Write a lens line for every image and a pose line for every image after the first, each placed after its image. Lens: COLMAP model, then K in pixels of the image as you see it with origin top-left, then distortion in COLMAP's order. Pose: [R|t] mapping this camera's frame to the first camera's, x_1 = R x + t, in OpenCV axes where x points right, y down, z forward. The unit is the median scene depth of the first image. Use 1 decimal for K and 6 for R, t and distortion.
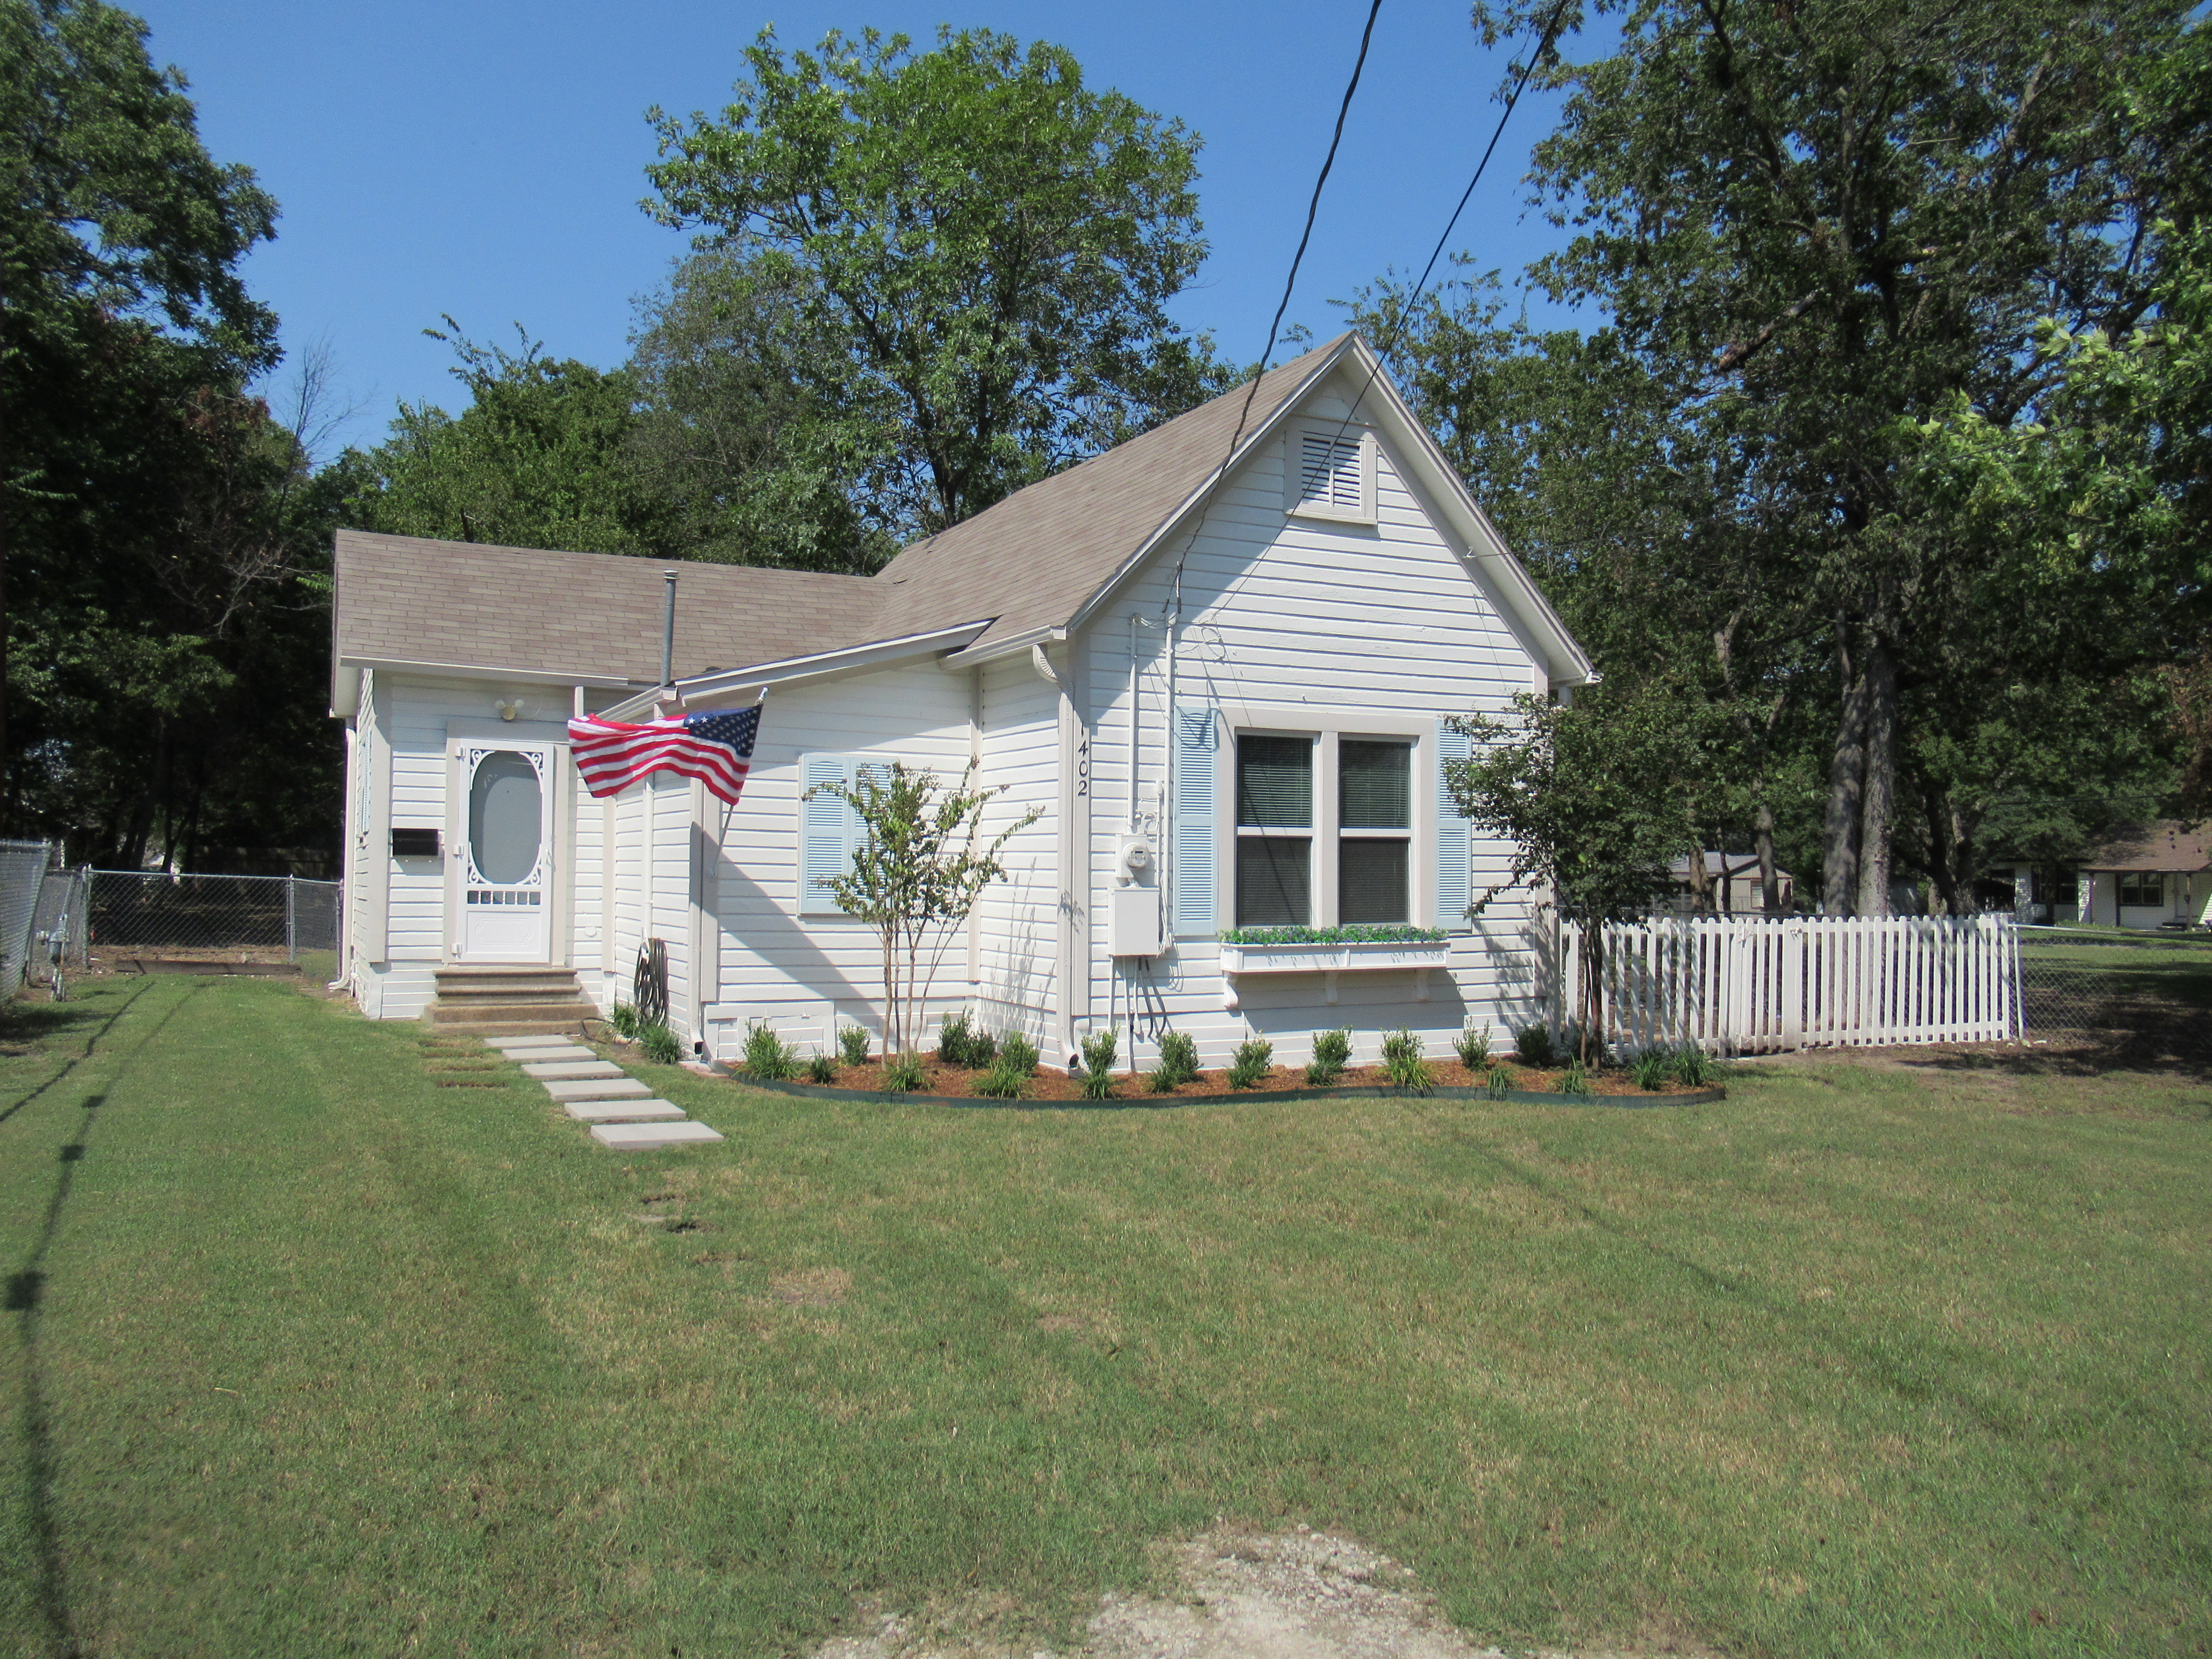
lens RADIAL K [[1653.6, 0, 1114.0], [0, 1653.6, 823.1], [0, 0, 1]] dist [0.000541, -0.004334]
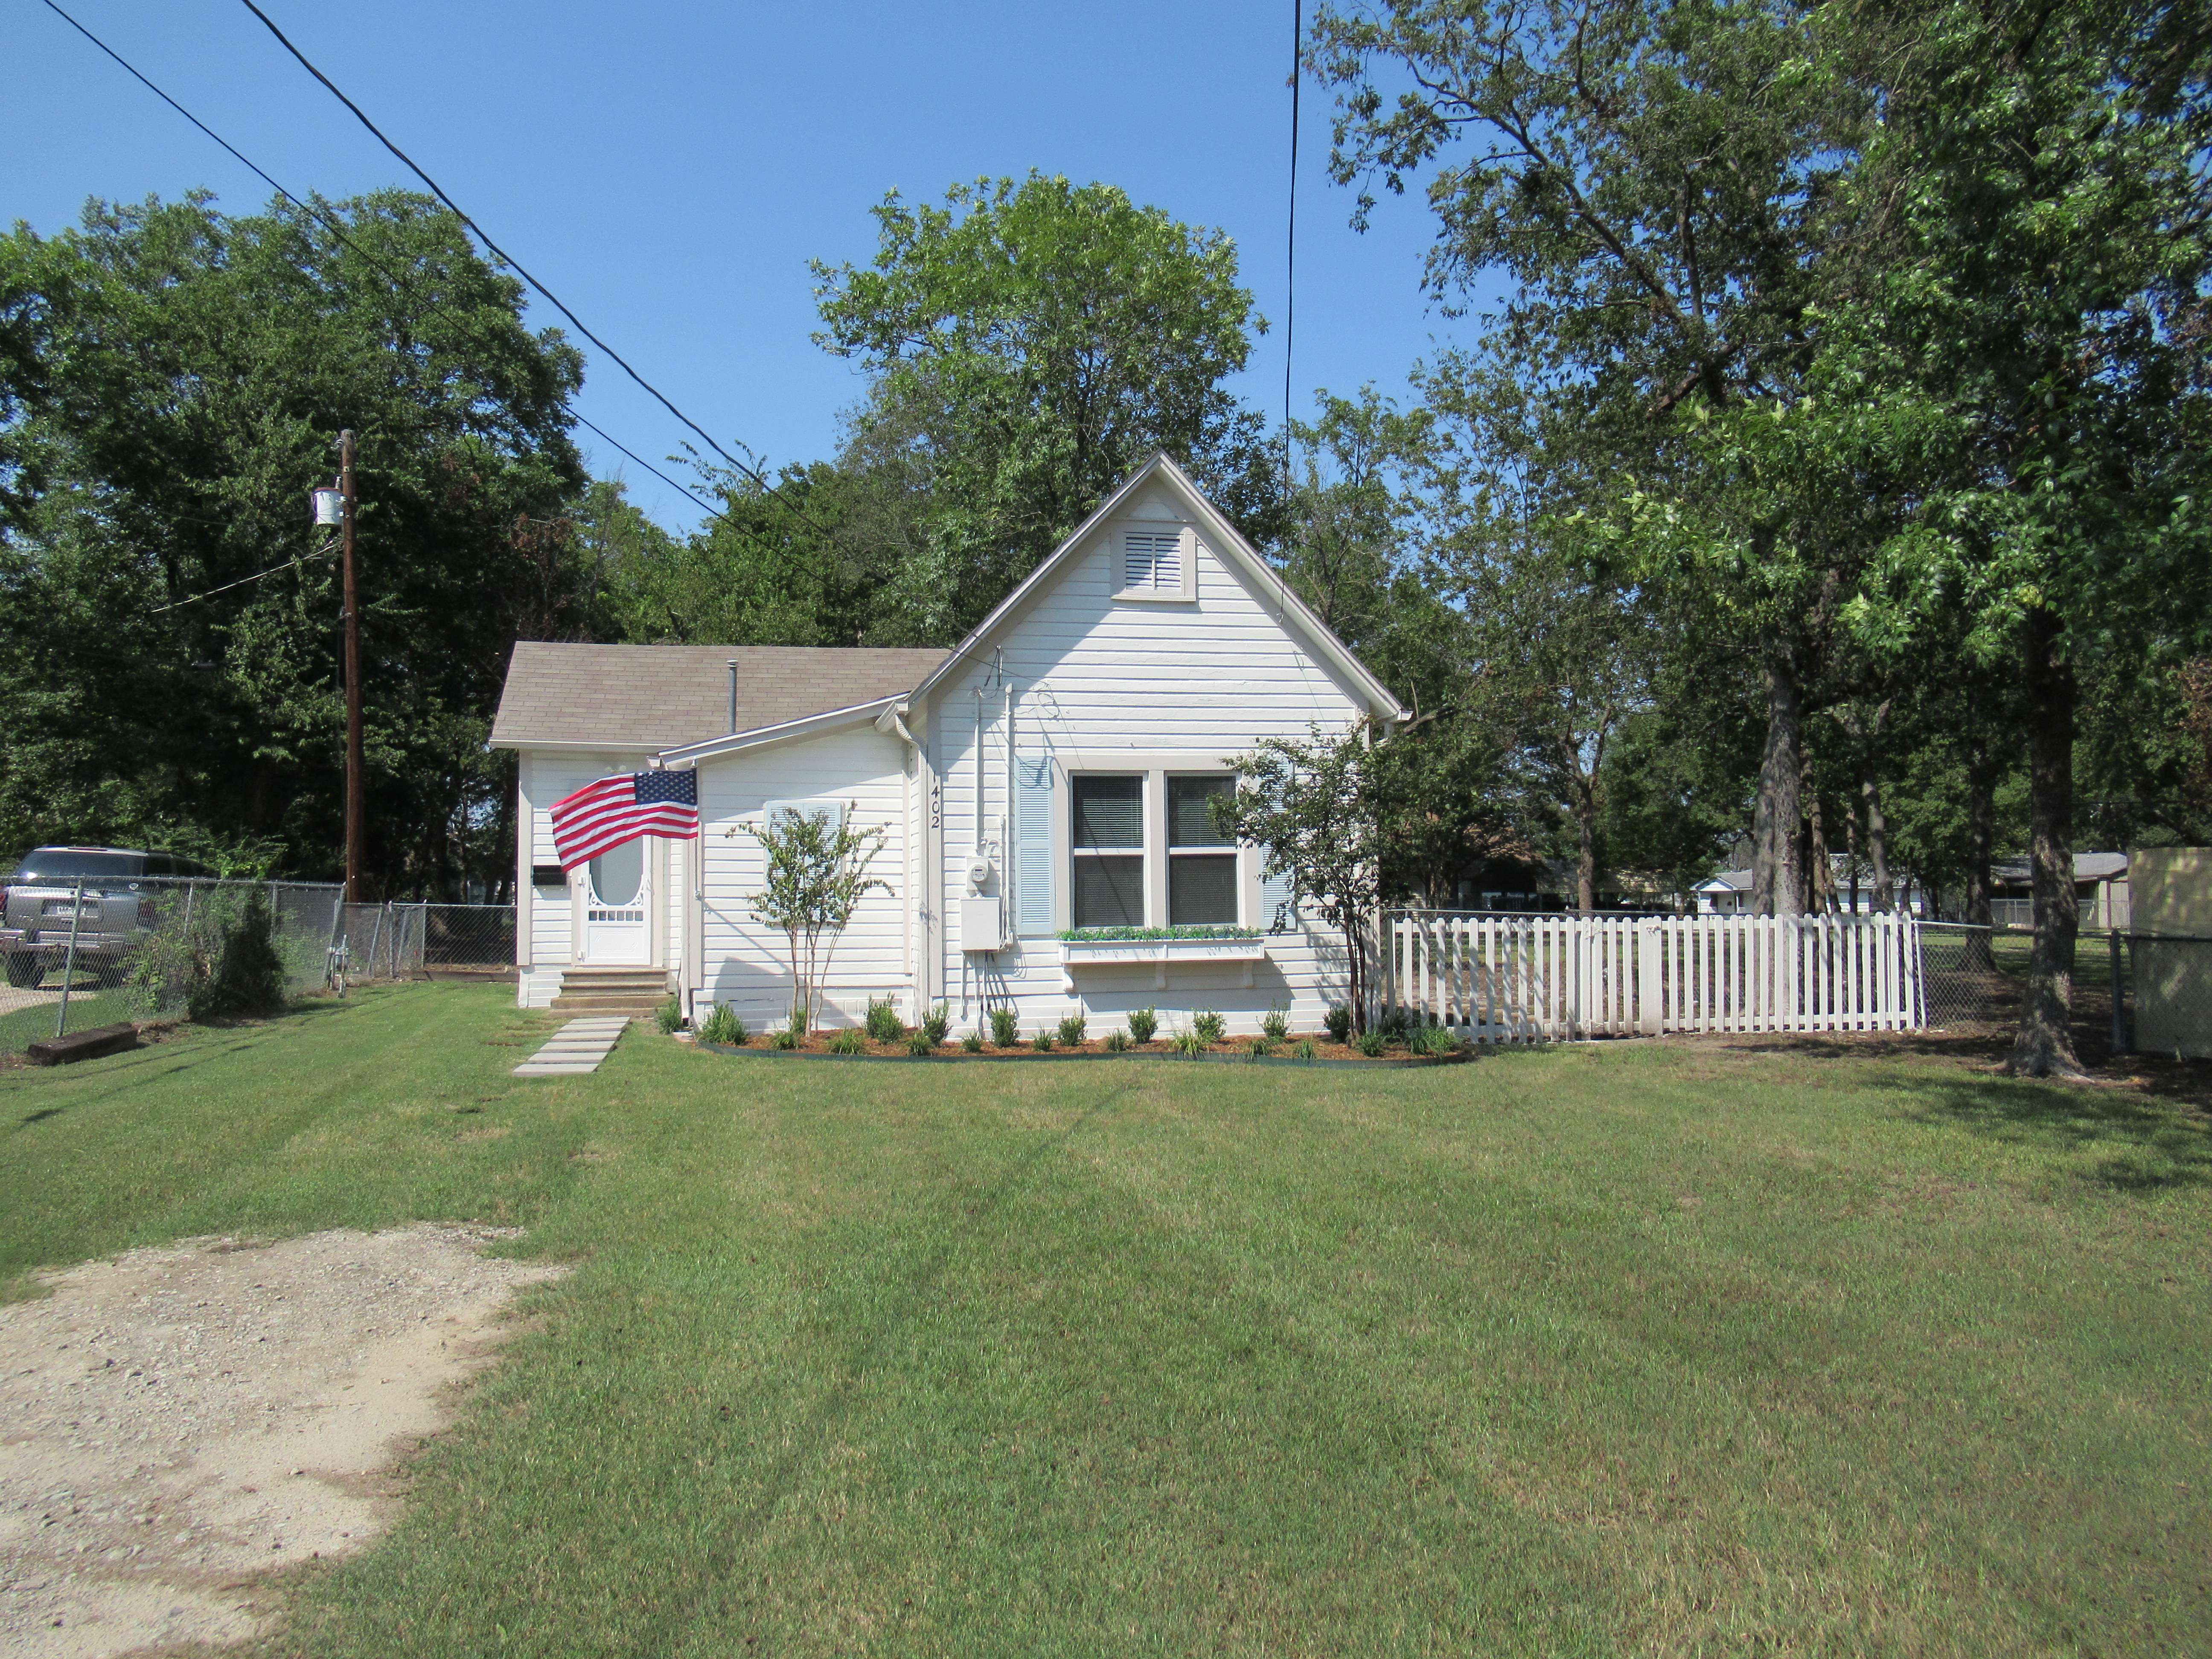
lens RADIAL K [[1653.6, 0, 1095.2], [0, 1653.6, 841.4], [0, 0, 1]] dist [0.000541, -0.004334]
pose [[0.967835, -0.026285, -0.250208, 0.392845], [0.024925, 0.999652, -0.008604, 0.007680], [0.250347, 0.002091, 0.968154, -0.214937]]
